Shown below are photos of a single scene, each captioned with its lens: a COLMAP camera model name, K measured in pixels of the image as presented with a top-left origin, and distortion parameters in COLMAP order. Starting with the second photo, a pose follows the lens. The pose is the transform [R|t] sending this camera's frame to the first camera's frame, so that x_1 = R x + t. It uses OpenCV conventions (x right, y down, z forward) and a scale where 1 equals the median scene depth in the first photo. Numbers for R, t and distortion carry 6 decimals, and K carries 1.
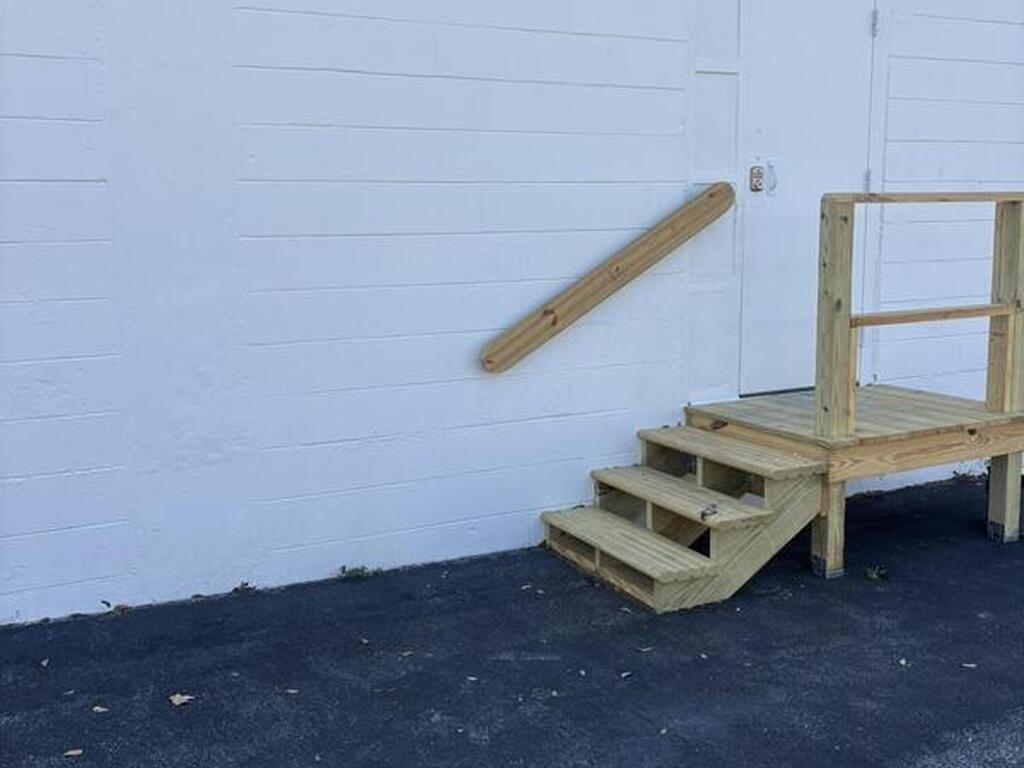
lens RADIAL K [[1029.5, 0, 512.0], [0, 1029.5, 384.0], [0, 0, 1]] dist [0.125174, -0.343417]
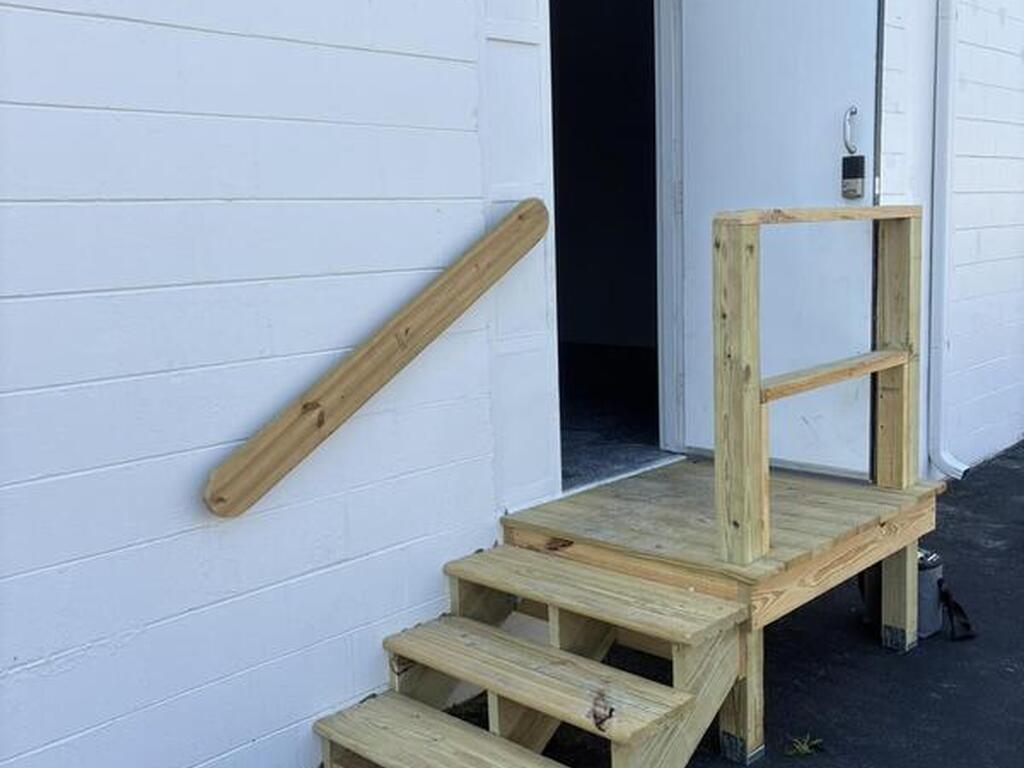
lens RADIAL K [[1029.5, 0, 512.0], [0, 1029.5, 384.0], [0, 0, 1]] dist [0.125174, -0.343417]
pose [[0.945116, -0.067714, 0.319641, -0.047732], [0.074526, 0.997177, -0.009114, -0.068264], [-0.318122, 0.032435, 0.947495, 0.369180]]
